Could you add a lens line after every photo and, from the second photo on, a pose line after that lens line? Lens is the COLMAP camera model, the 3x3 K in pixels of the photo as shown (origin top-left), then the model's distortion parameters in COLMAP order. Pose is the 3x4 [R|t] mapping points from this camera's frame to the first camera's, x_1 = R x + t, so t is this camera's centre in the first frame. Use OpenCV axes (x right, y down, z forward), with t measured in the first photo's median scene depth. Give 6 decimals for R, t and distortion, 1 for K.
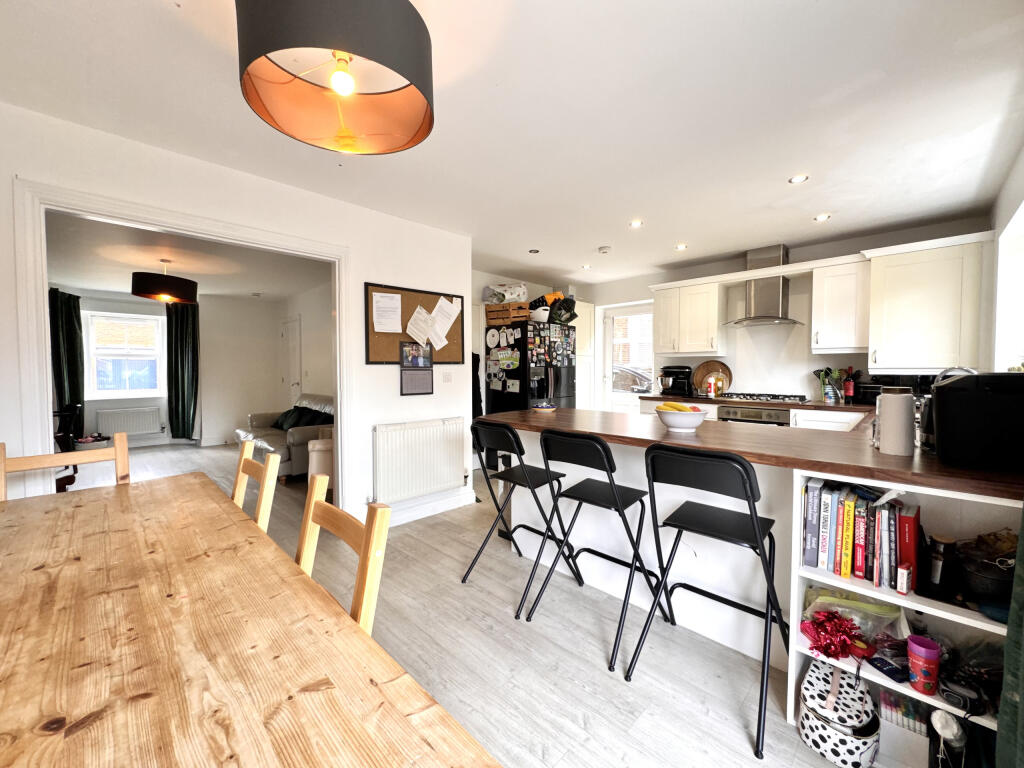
lens RADIAL K [[410.0, 0, 512.0], [0, 410.0, 384.0], [0, 0, 1]] dist [-0.002034, -0.000201]
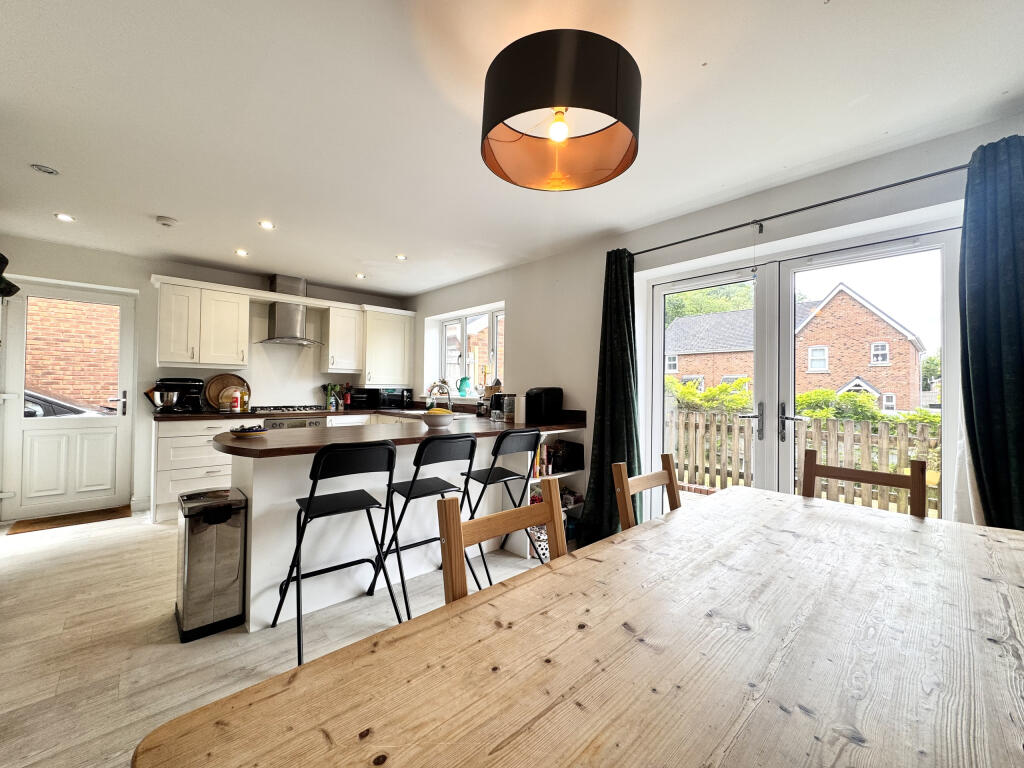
lens RADIAL K [[410.0, 0, 512.0], [0, 410.0, 384.0], [0, 0, 1]] dist [-0.002034, -0.000201]
pose [[0.037216, 0.009030, 0.999266, -0.509352], [0.023656, 0.999671, -0.009914, -0.009866], [-0.999027, 0.024007, 0.036990, 0.360541]]
